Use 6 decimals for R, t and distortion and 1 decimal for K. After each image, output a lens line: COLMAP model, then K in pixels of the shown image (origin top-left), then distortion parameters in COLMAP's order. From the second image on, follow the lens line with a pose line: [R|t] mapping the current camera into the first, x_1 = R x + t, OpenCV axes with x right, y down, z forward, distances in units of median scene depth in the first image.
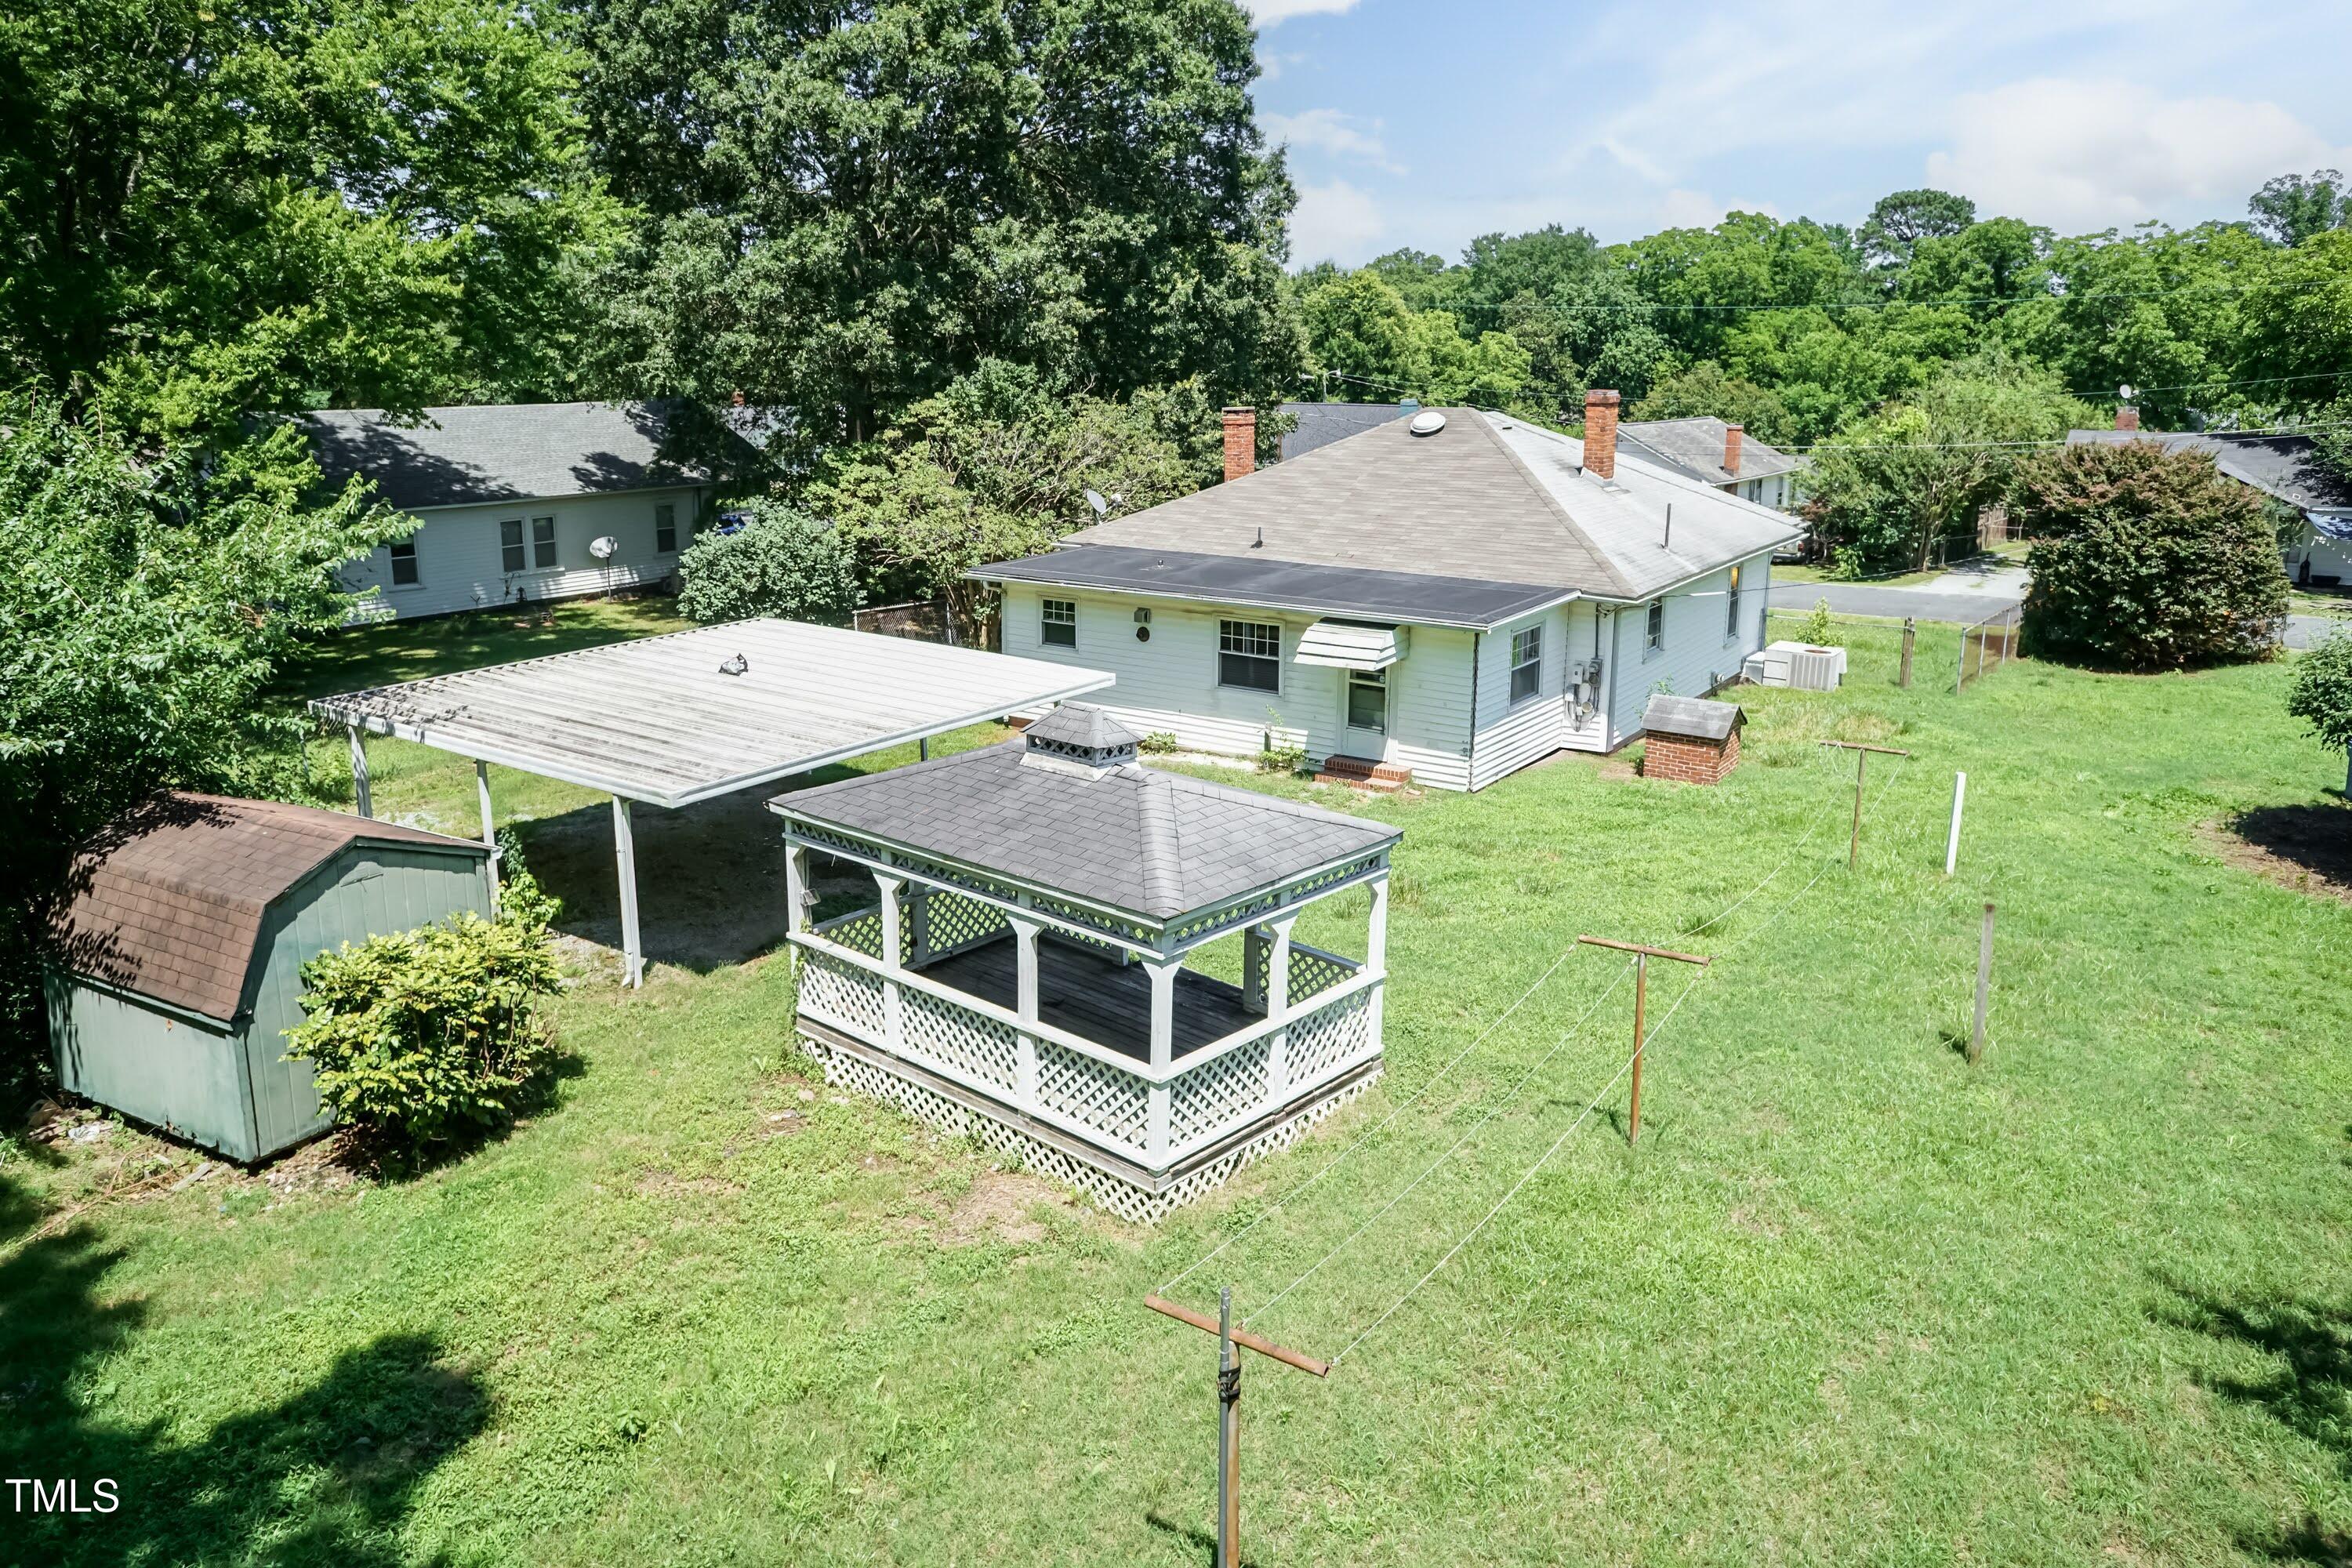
lens RADIAL K [[1645.1, 0, 1149.2], [0, 1645.1, 694.1], [0, 0, 1]] dist [0.029338, -0.001825]
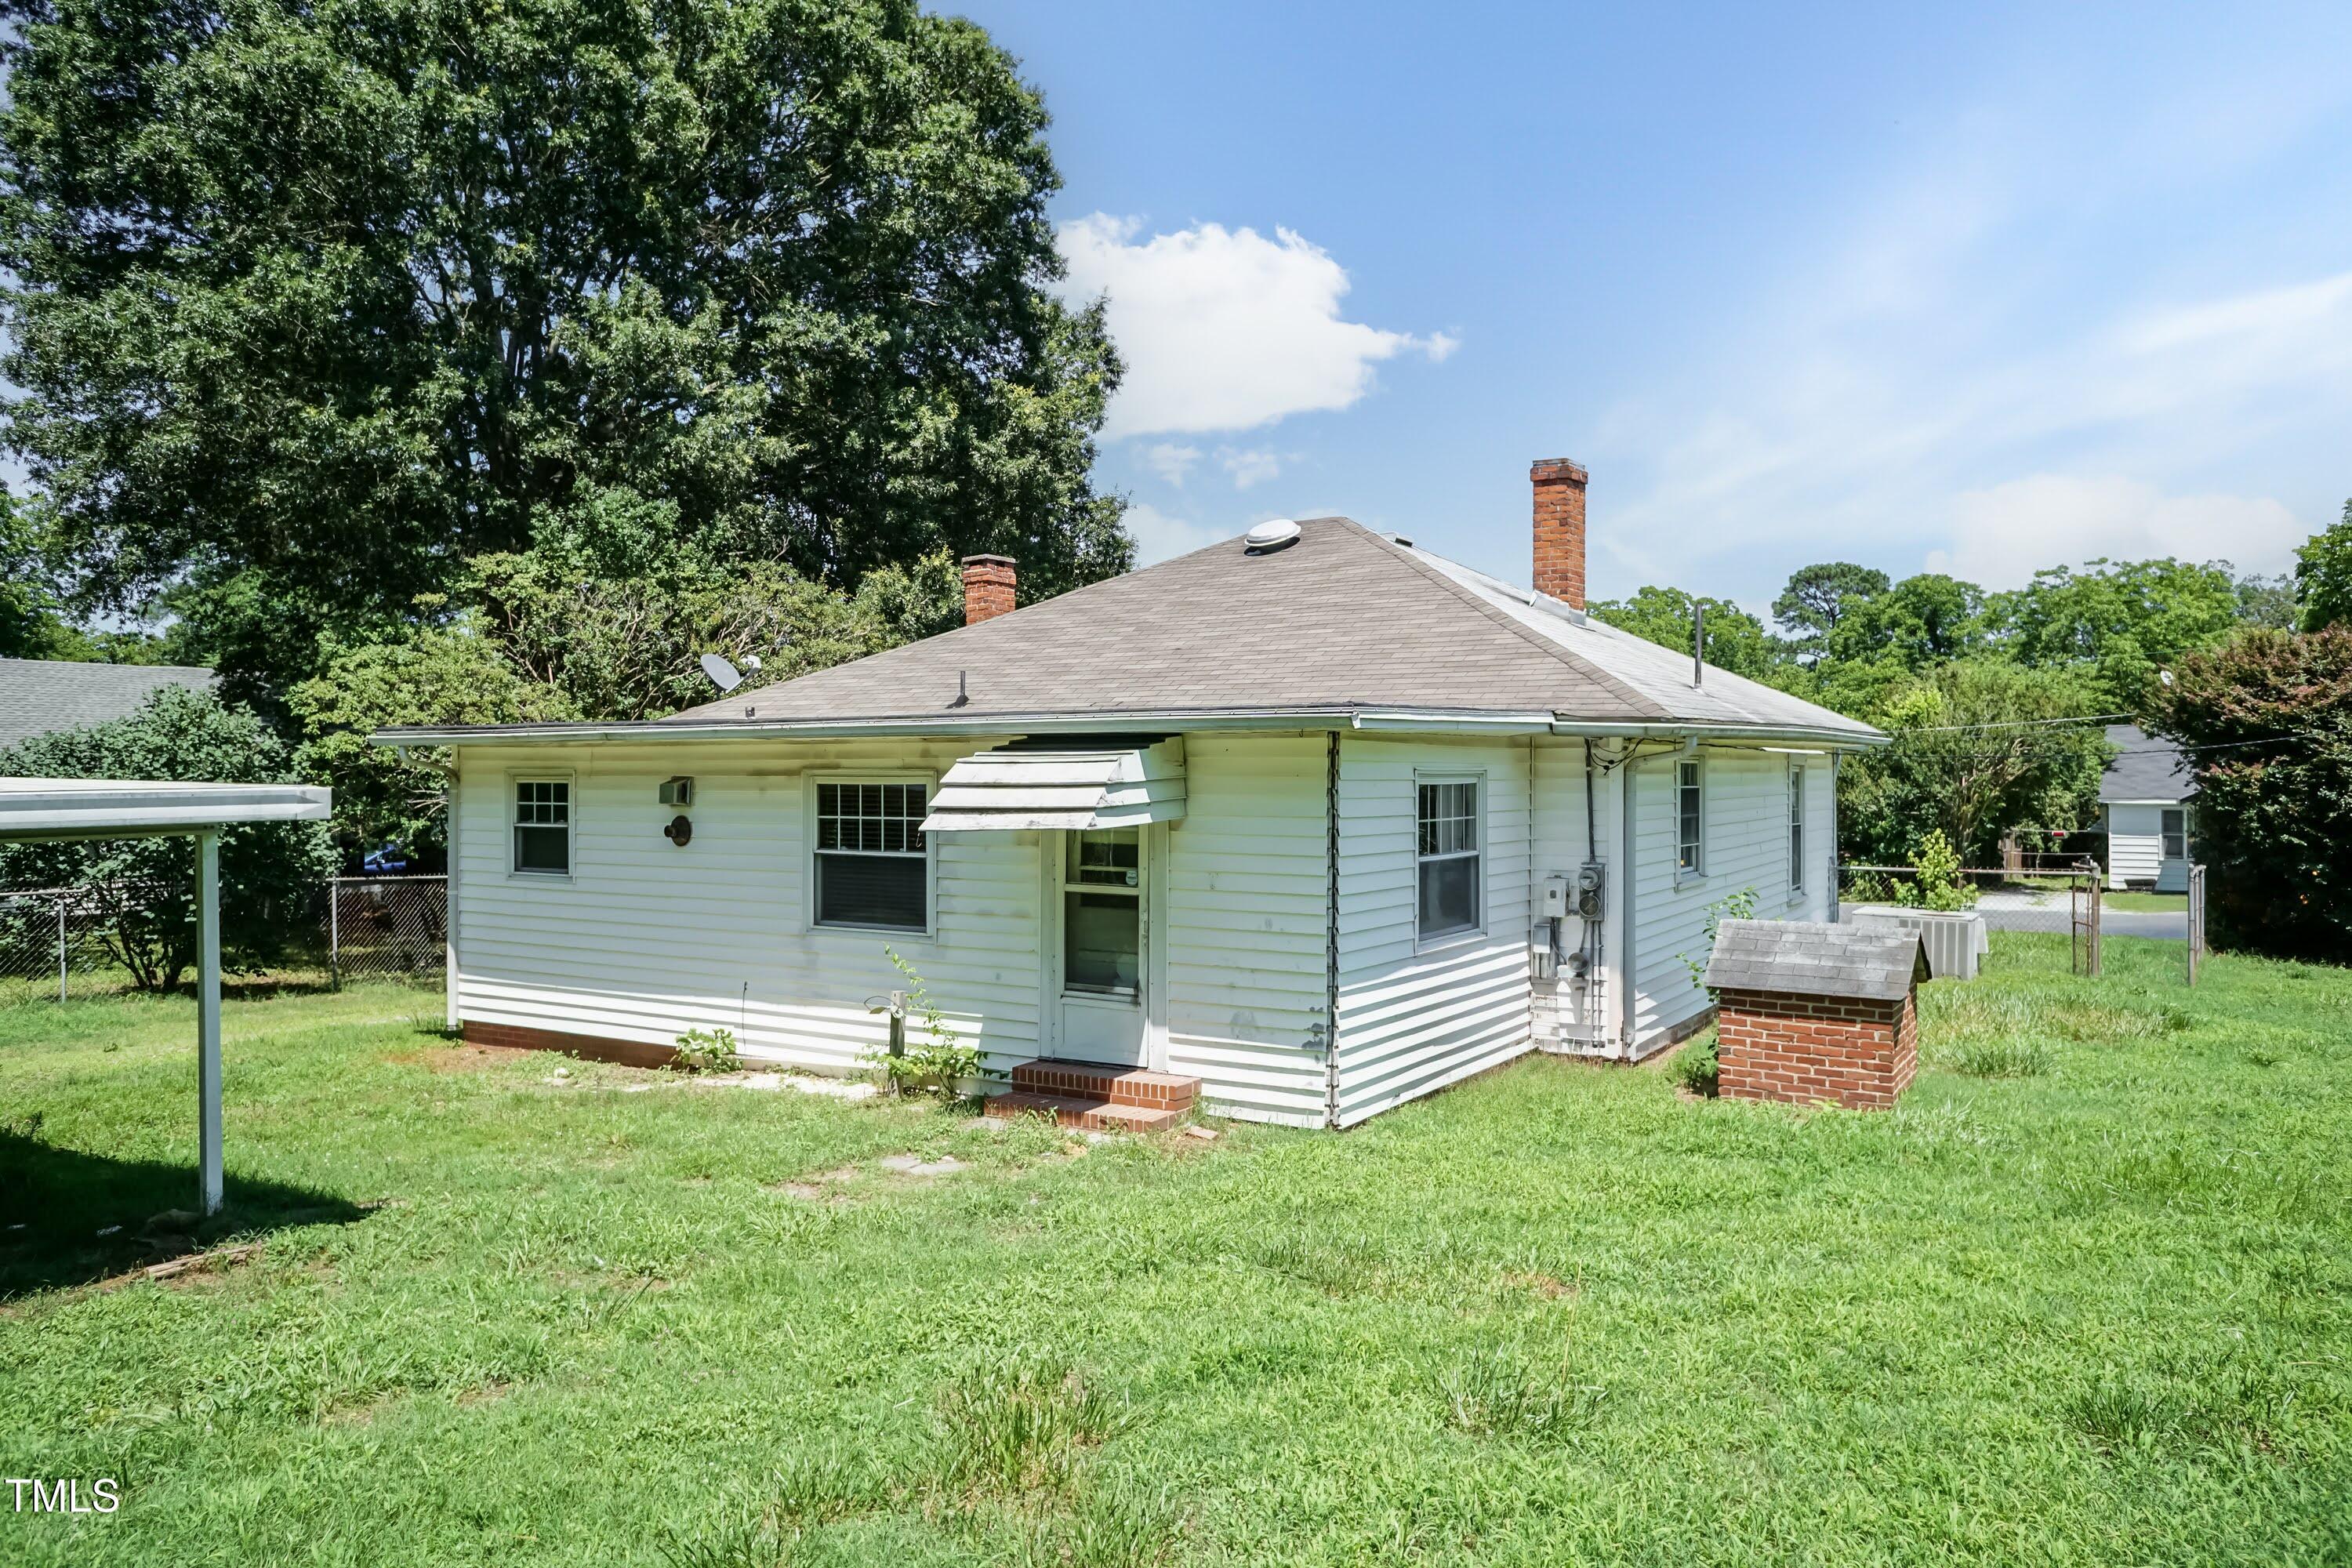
lens RADIAL K [[1617.0, 0, 1182.7], [0, 1617.0, 778.8], [0, 0, 1]] dist [-0.003500, 0.081519]
pose [[0.998274, -0.000610, 0.058733, 0.091220], [0.012738, 0.978394, -0.206356, 0.038841], [-0.057338, 0.206748, 0.976713, 0.399385]]
